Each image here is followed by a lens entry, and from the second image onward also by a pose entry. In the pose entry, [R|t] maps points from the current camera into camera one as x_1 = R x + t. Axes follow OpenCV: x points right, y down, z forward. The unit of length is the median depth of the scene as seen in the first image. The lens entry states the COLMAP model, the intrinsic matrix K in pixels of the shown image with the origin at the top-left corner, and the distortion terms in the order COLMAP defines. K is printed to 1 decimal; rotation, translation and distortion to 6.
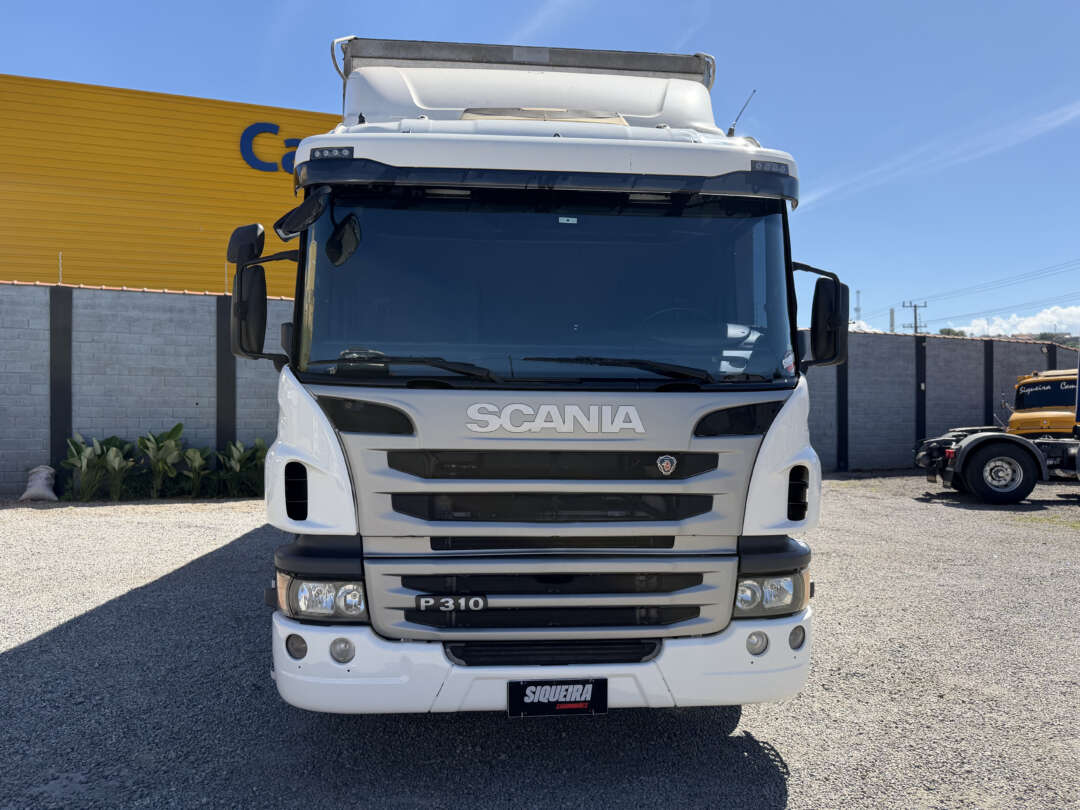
lens RADIAL K [[753.6, 0, 540.0], [0, 753.6, 405.0], [0, 0, 1]] dist [0.078344, -0.086228]
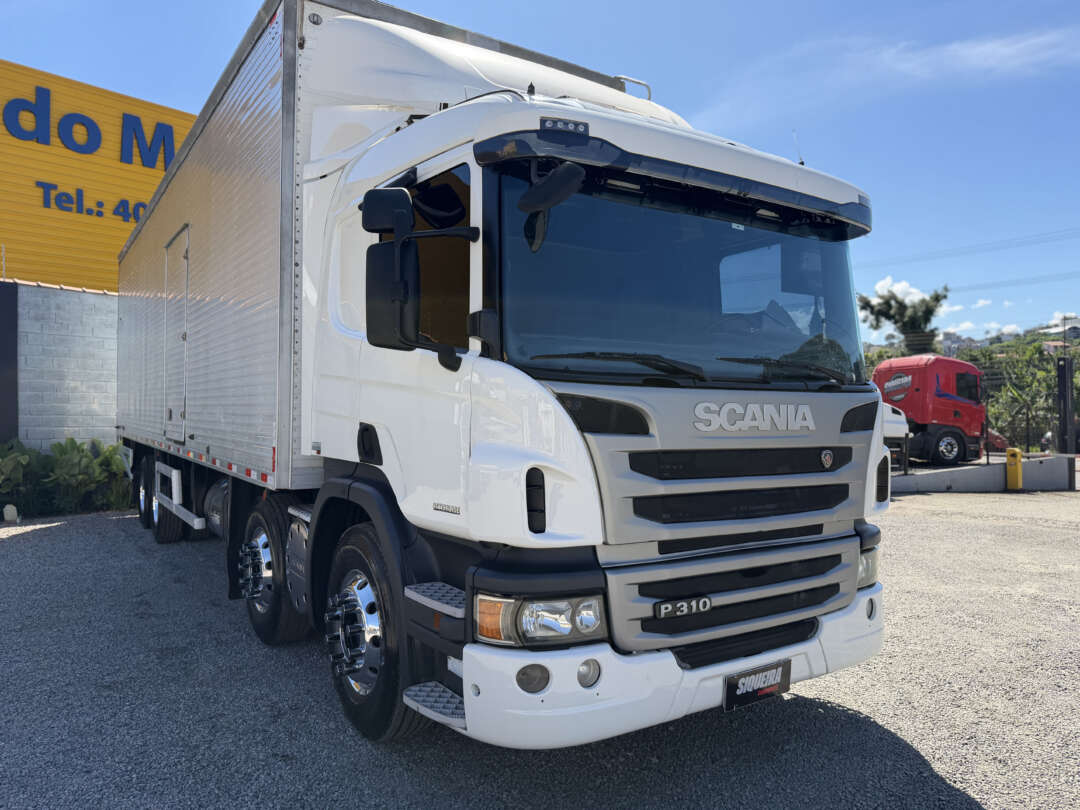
lens RADIAL K [[753.6, 0, 540.0], [0, 753.6, 405.0], [0, 0, 1]] dist [0.078344, -0.086228]
pose [[0.873912, 0.000736, 0.486084, -0.743989], [0.002113, 0.999984, -0.005313, 0.005768], [-0.486080, 0.005670, 0.873896, 0.228657]]
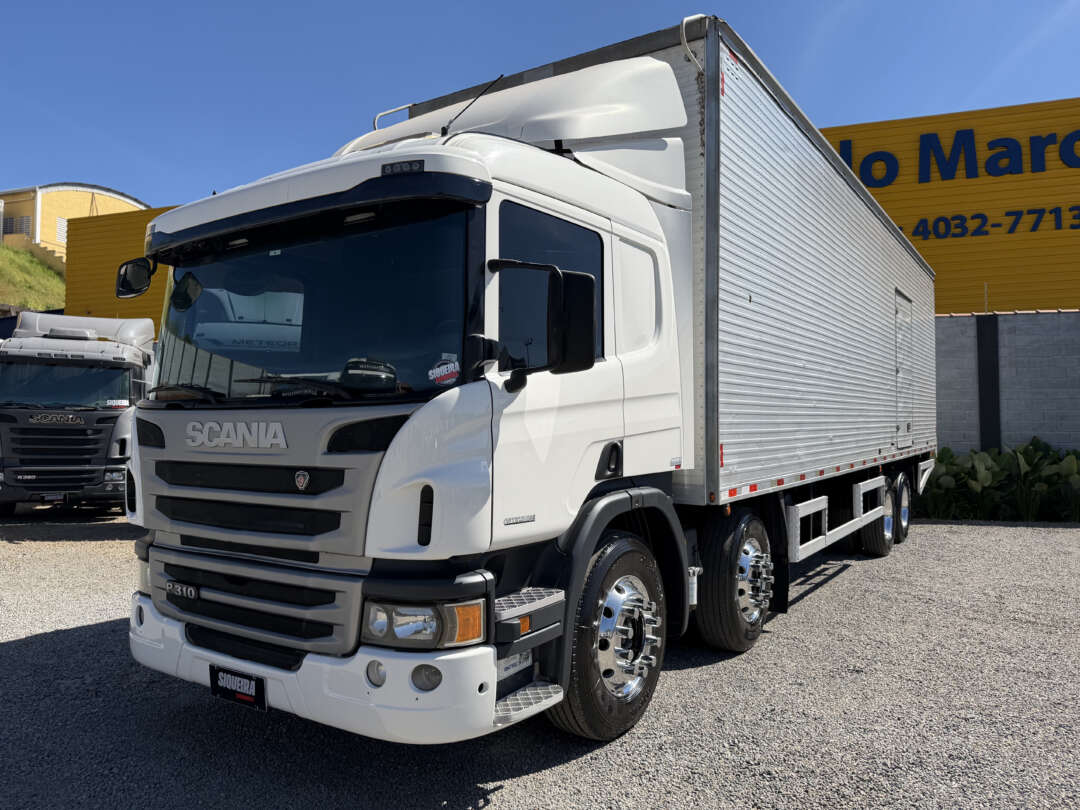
lens RADIAL K [[796.6, 0, 537.3], [0, 796.6, 397.1], [0, 0, 1]] dist [-0.041289, -0.000973]
pose [[0.783926, -0.037604, -0.619714, 1.085539], [0.010981, 0.998848, -0.046718, 0.021749], [0.620757, 0.029819, 0.783436, 0.361159]]
